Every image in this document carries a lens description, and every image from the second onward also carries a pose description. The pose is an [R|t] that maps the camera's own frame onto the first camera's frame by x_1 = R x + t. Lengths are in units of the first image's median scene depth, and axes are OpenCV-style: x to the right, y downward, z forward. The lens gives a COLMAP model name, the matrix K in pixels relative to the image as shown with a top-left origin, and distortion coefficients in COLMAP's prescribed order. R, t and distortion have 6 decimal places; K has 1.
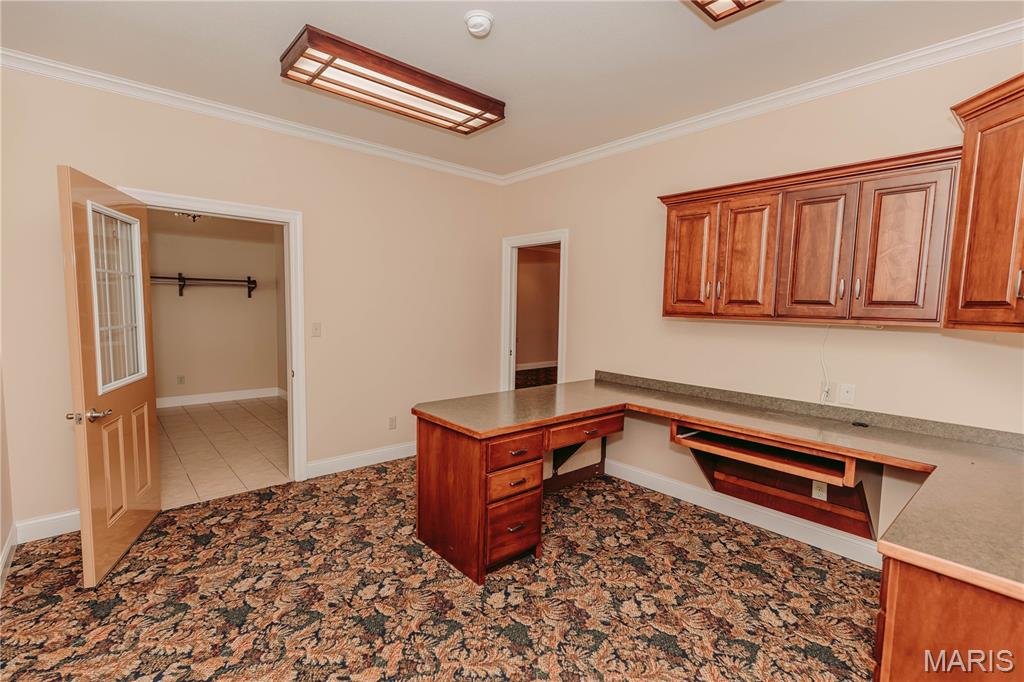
lens RADIAL K [[467.9, 0, 512.0], [0, 467.9, 341.0], [0, 0, 1]] dist [0.005061, -0.000396]
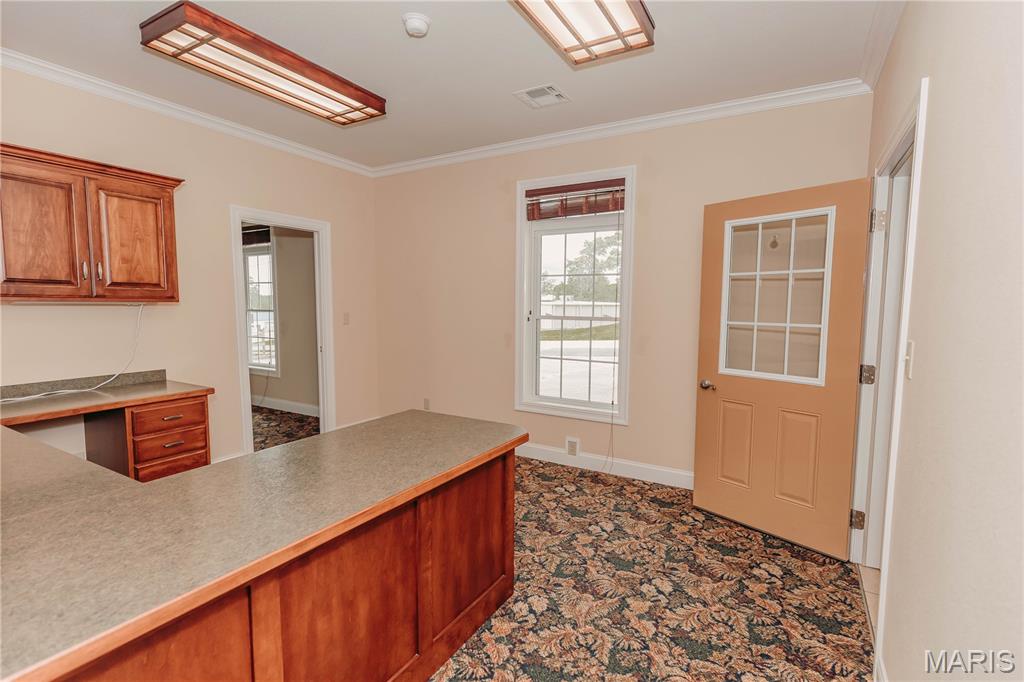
lens RADIAL K [[477.6, 0, 518.6], [0, 477.6, 342.8], [0, 0, 1]] dist [0.002132, -0.000148]
pose [[-0.948893, -0.000974, -0.315596, 0.044857], [-0.050567, 0.987545, 0.148989, -0.124441], [0.311520, 0.157334, -0.937124, 1.915643]]
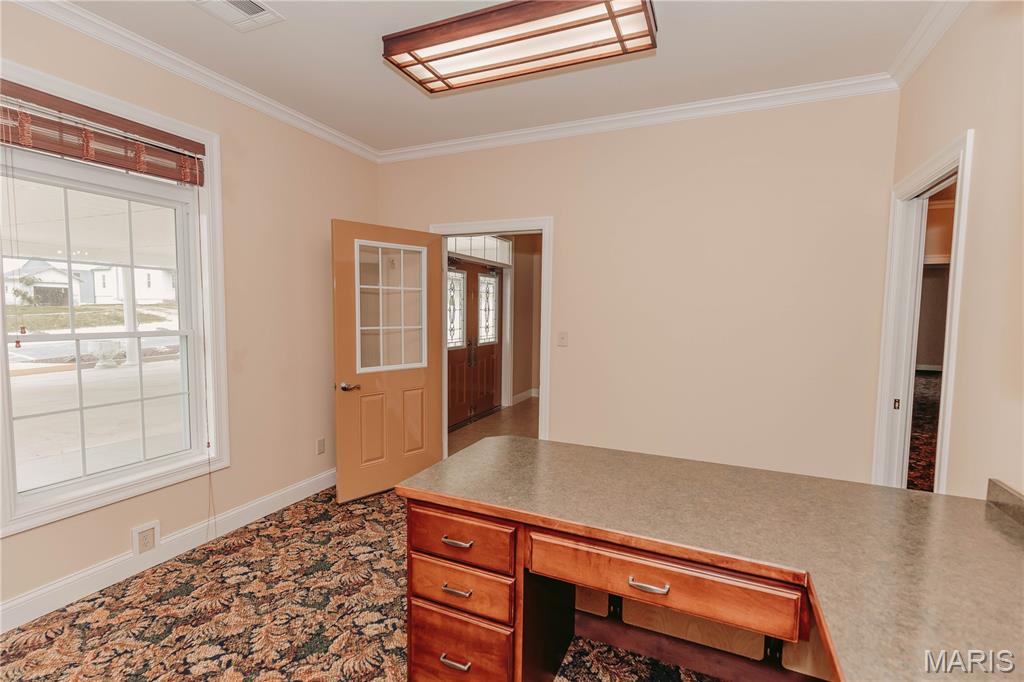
lens RADIAL K [[467.9, 0, 512.0], [0, 467.9, 341.0], [0, 0, 1]] dist [0.005061, -0.000396]
pose [[0.417906, 0.048637, -0.907187, 0.579489], [-0.075806, 0.996950, 0.018528, -0.044031], [0.905322, 0.061027, 0.420319, 0.774349]]
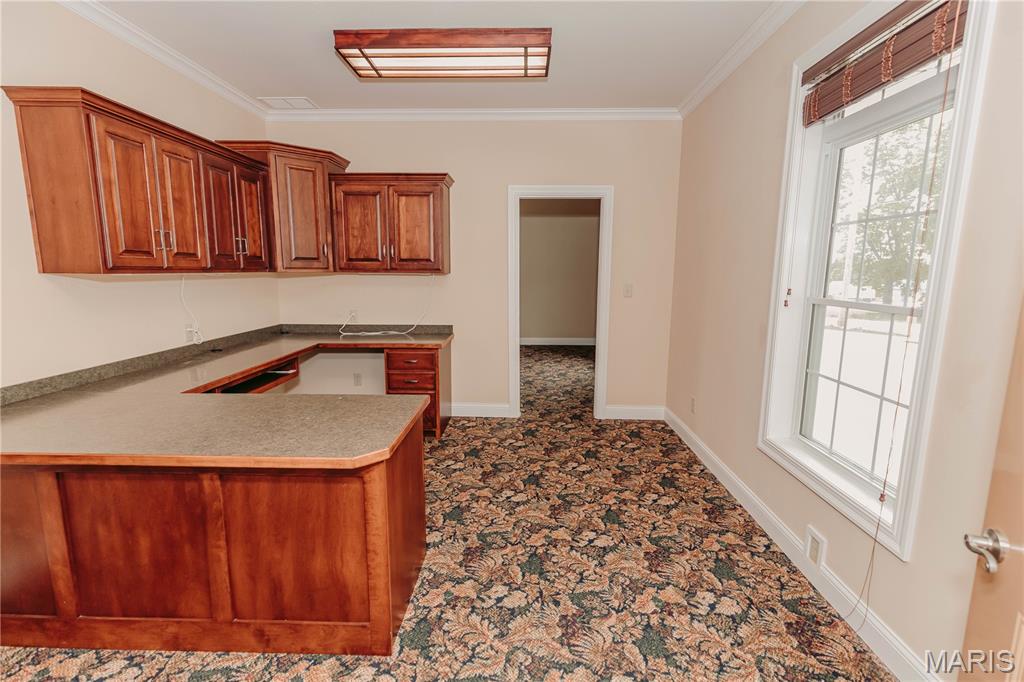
lens RADIAL K [[467.9, 0, 512.0], [0, 467.9, 341.0], [0, 0, 1]] dist [0.005061, -0.000396]
pose [[-0.729745, -0.127576, 0.671711, -0.762602], [0.033934, 0.974469, 0.221943, -0.115045], [-0.682877, 0.184755, -0.706785, 1.417216]]
